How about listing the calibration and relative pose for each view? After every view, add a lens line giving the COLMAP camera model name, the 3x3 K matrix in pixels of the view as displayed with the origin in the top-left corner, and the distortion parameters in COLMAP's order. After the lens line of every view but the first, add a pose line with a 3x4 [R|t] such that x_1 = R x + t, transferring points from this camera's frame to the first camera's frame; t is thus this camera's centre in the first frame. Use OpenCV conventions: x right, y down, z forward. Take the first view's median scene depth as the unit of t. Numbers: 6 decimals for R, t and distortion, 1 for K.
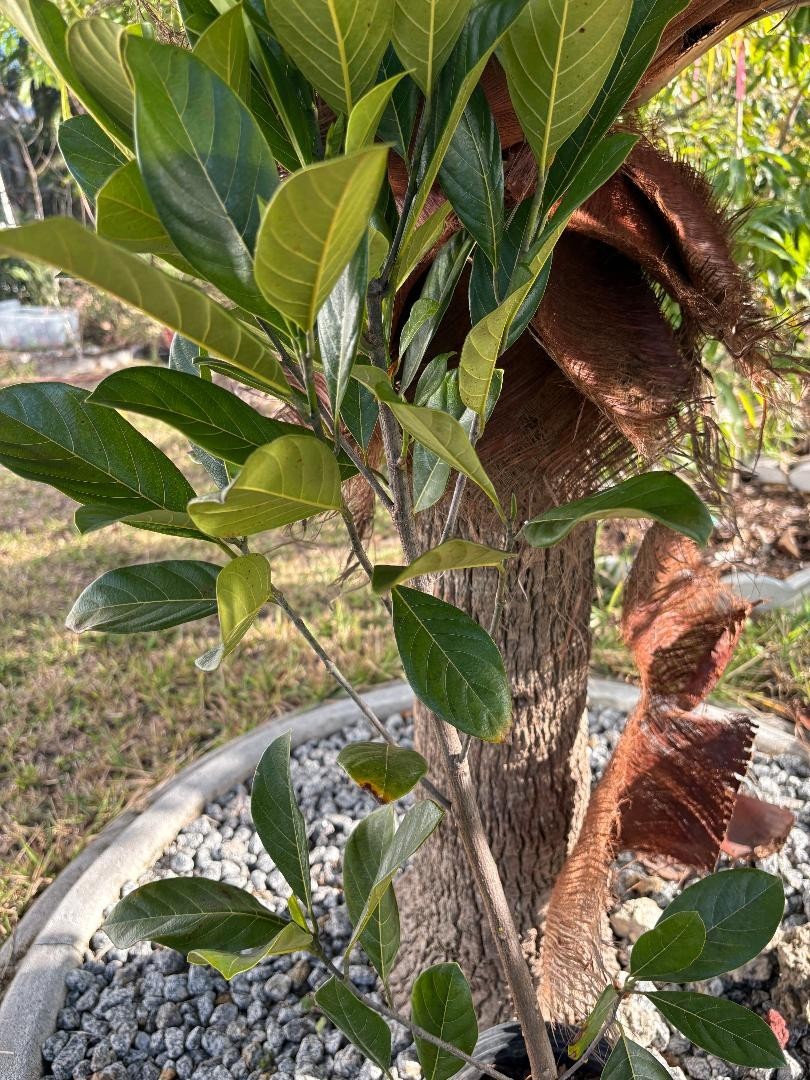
lens RADIAL K [[837.5, 0, 404.7], [0, 837.5, 541.7], [0, 0, 1]] dist [0.037996, -0.058728]
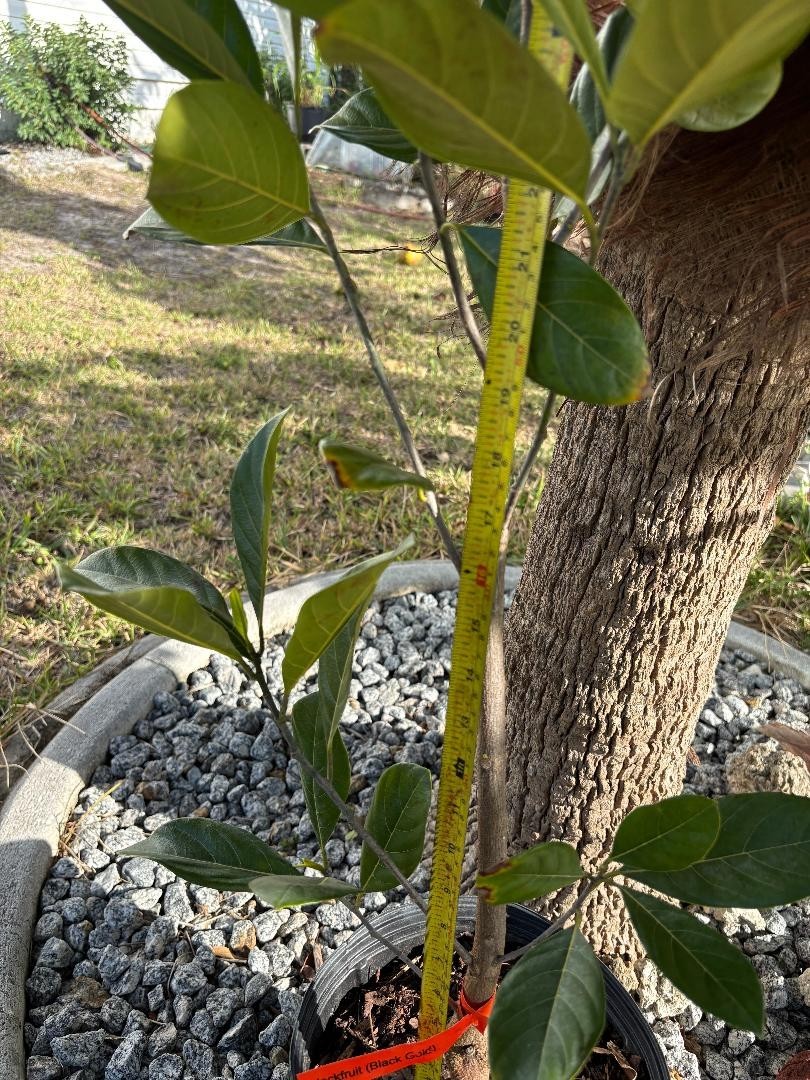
lens RADIAL K [[837.5, 0, 399.6], [0, 837.5, 538.9], [0, 0, 1]] dist [0.037996, -0.058728]
pose [[0.901499, 0.343402, -0.263391, 0.085043], [-0.311763, 0.937413, 0.155112, 0.080424], [0.300172, -0.057717, 0.952137, 0.107431]]
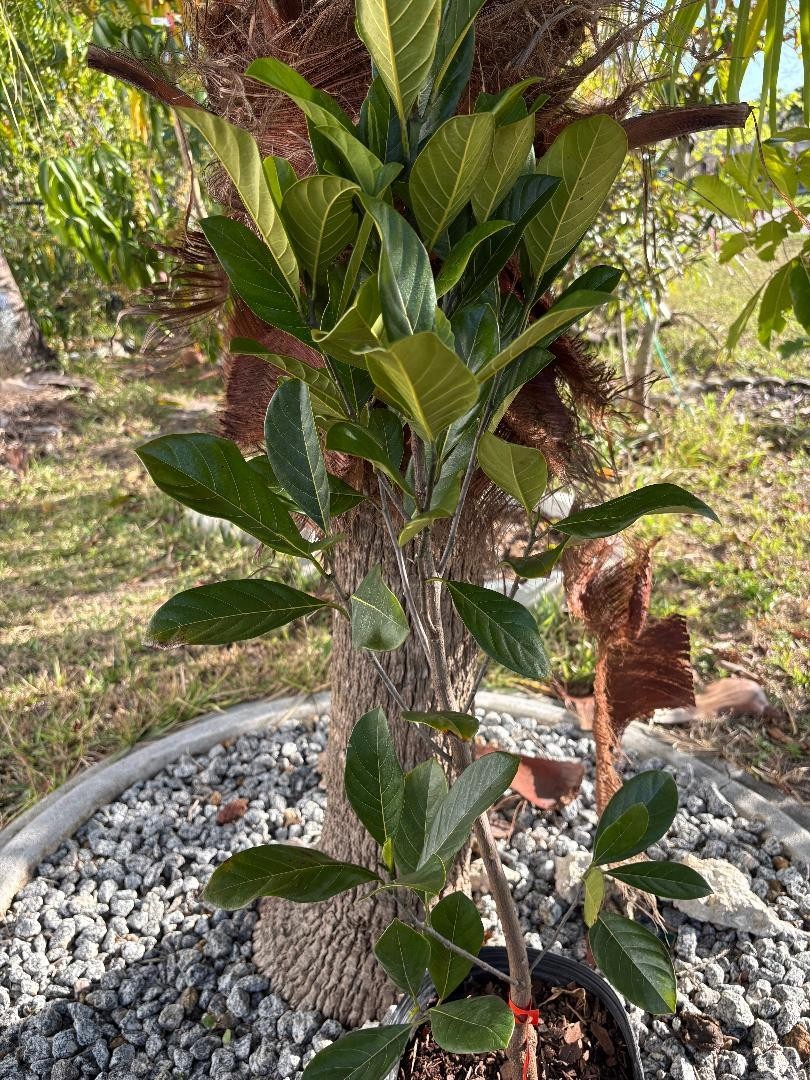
lens RADIAL K [[837.5, 0, 413.4], [0, 837.5, 536.8], [0, 0, 1]] dist [0.037996, -0.058728]
pose [[0.929892, -0.064794, 0.362081, -0.212217], [0.082223, 0.996070, -0.032919, 0.008493], [-0.358525, 0.060382, 0.931565, -0.089292]]
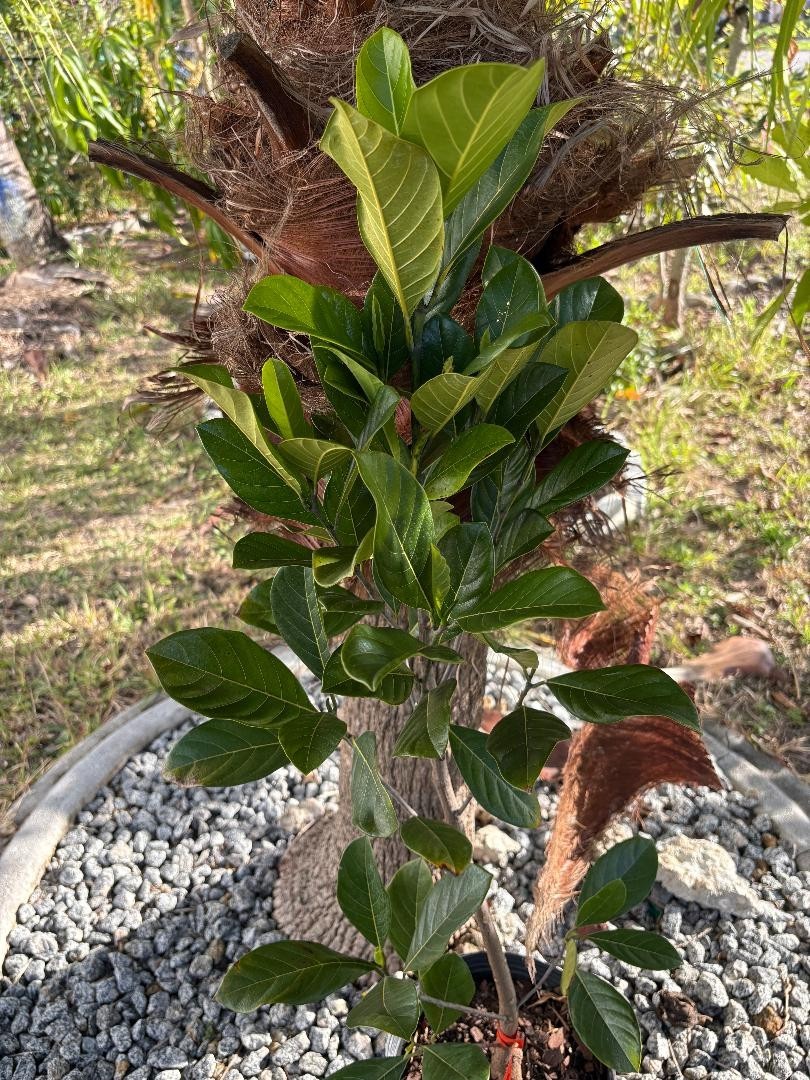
lens RADIAL K [[837.5, 0, 398.8], [0, 837.5, 543.9], [0, 0, 1]] dist [0.037996, -0.058728]
pose [[0.945903, -0.105258, 0.306902, -0.189614], [0.067371, 0.989017, 0.131558, -0.171909], [-0.317379, -0.103764, 0.942605, -0.101919]]
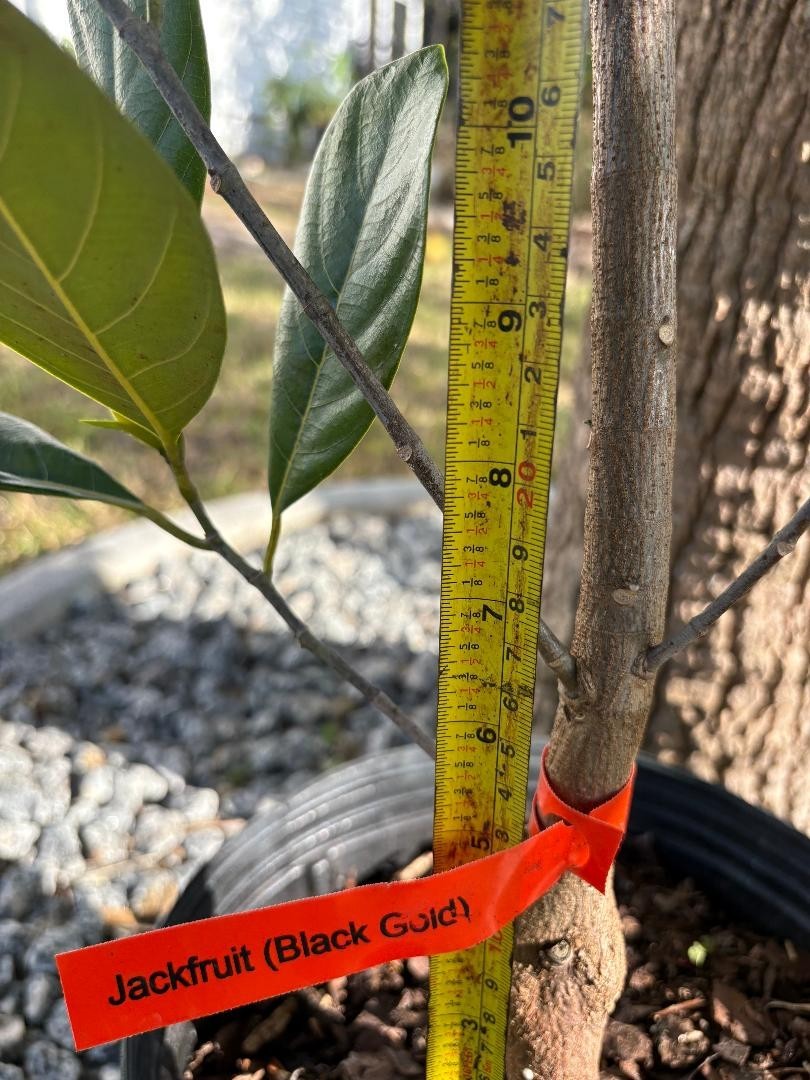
lens RADIAL K [[875.1, 0, 409.2], [0, 875.1, 549.8], [0, 0, 1]] dist [-0.015636, -0.014538]
pose [[0.894591, 0.332578, -0.298495, 0.092355], [-0.317273, 0.943060, 0.099875, 0.316407], [0.314715, 0.005357, 0.949171, 0.362415]]
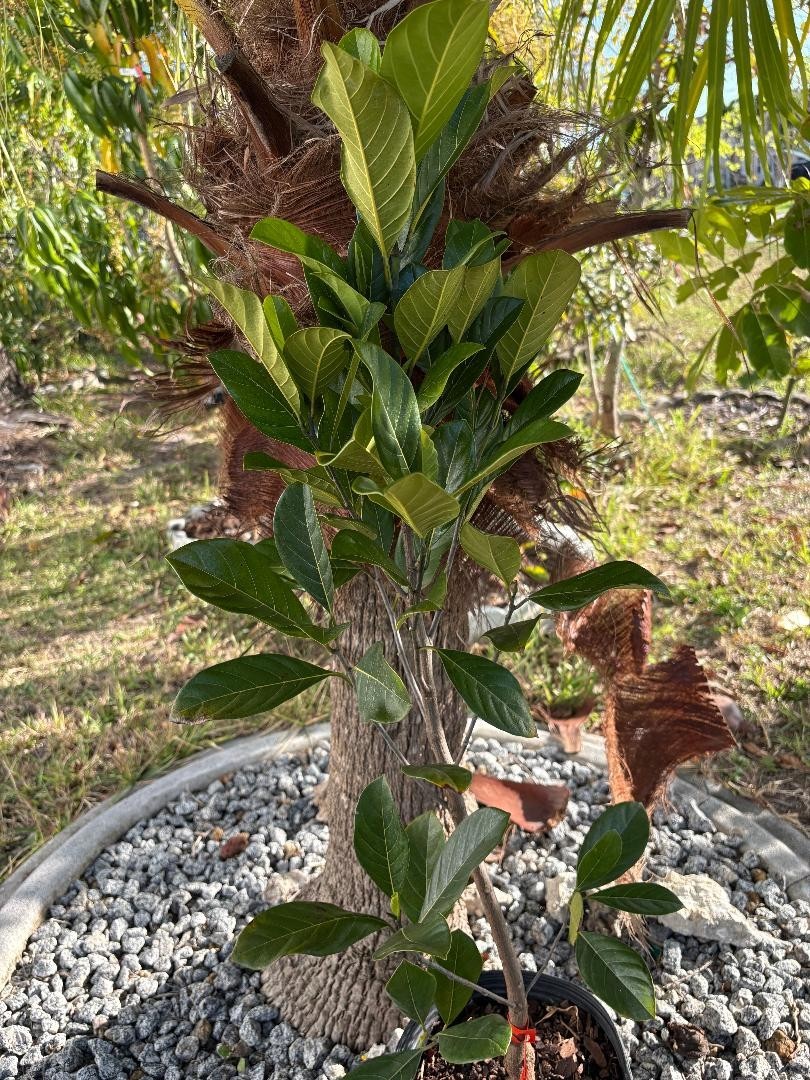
lens RADIAL K [[837.5, 0, 400.8], [0, 837.5, 538.8], [0, 0, 1]] dist [0.037996, -0.058728]
pose [[0.922647, -0.095193, 0.373712, -0.241426], [0.120289, 0.991748, -0.044355, -0.034642], [-0.366406, 0.085877, 0.926484, -0.149558]]
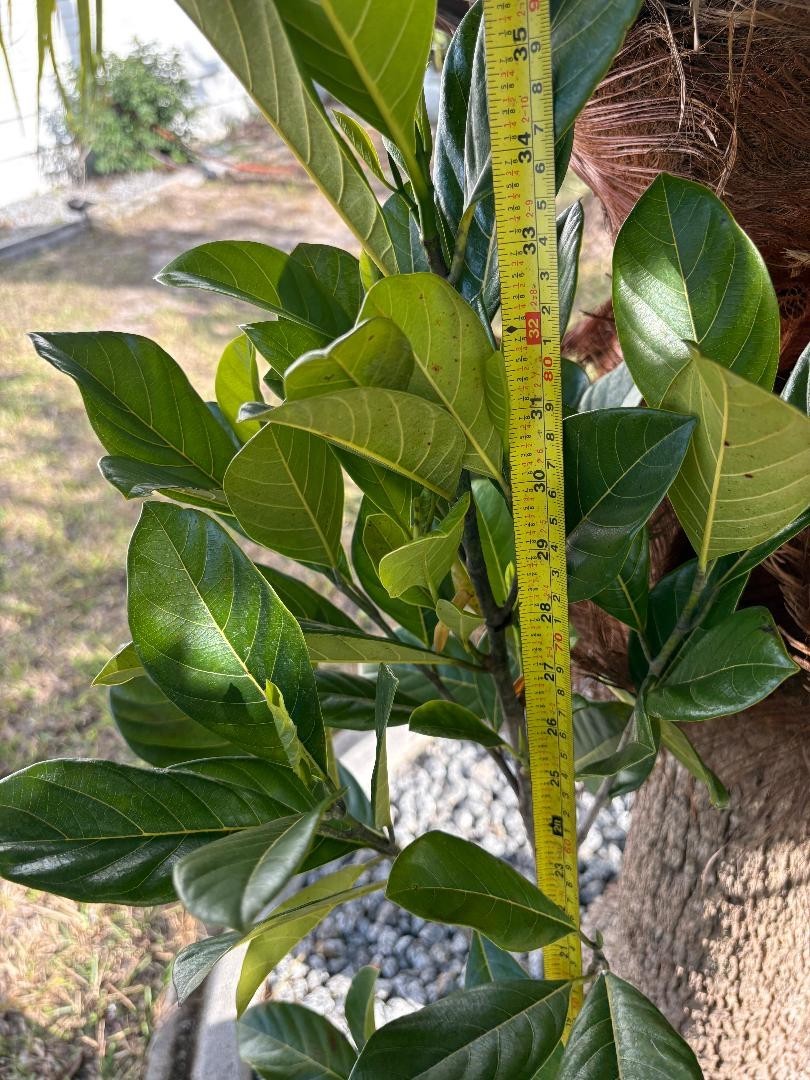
lens RADIAL K [[837.5, 0, 404.5], [0, 837.5, 537.4], [0, 0, 1]] dist [0.037996, -0.058728]
pose [[0.896357, 0.231587, -0.378036, 0.048777], [-0.129506, 0.952302, 0.276314, -0.232708], [0.423995, -0.198719, 0.883595, 0.107353]]
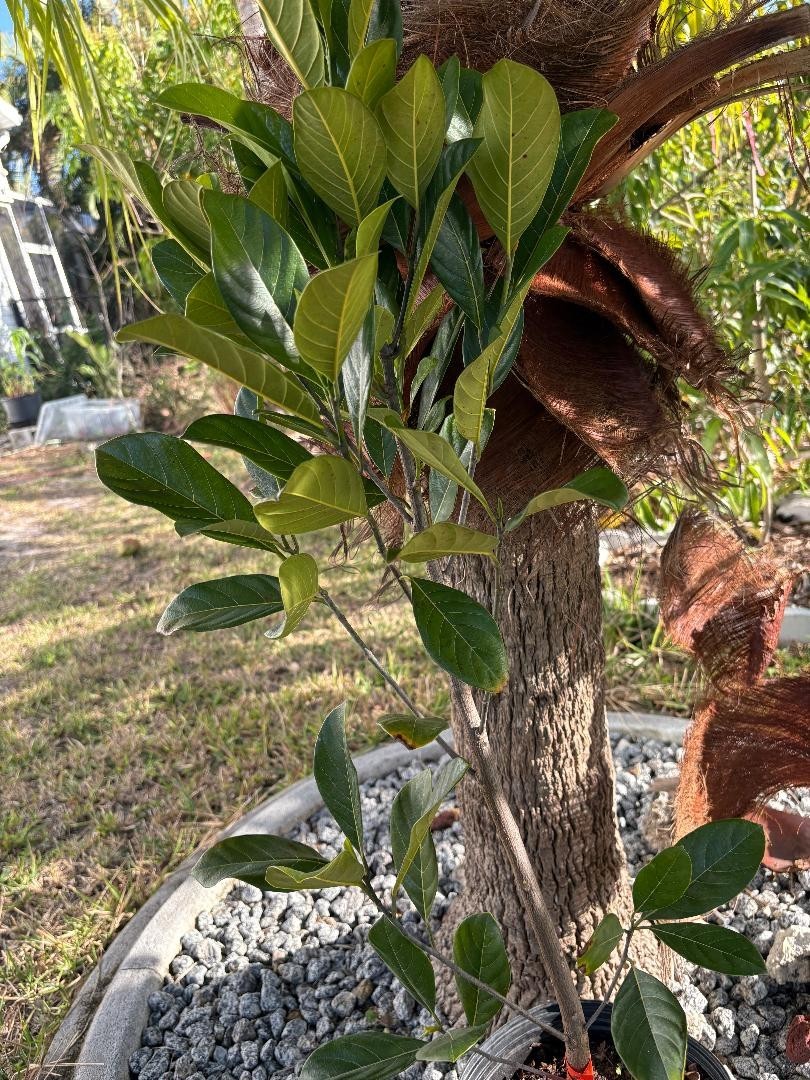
lens RADIAL K [[837.5, 0, 399.8], [0, 837.5, 535.5], [0, 0, 1]] dist [0.037996, -0.058728]
pose [[0.996413, -0.049944, -0.068312, 0.022716], [0.043651, 0.994921, -0.090703, 0.040490], [0.072495, 0.087396, 0.993532, -0.106205]]
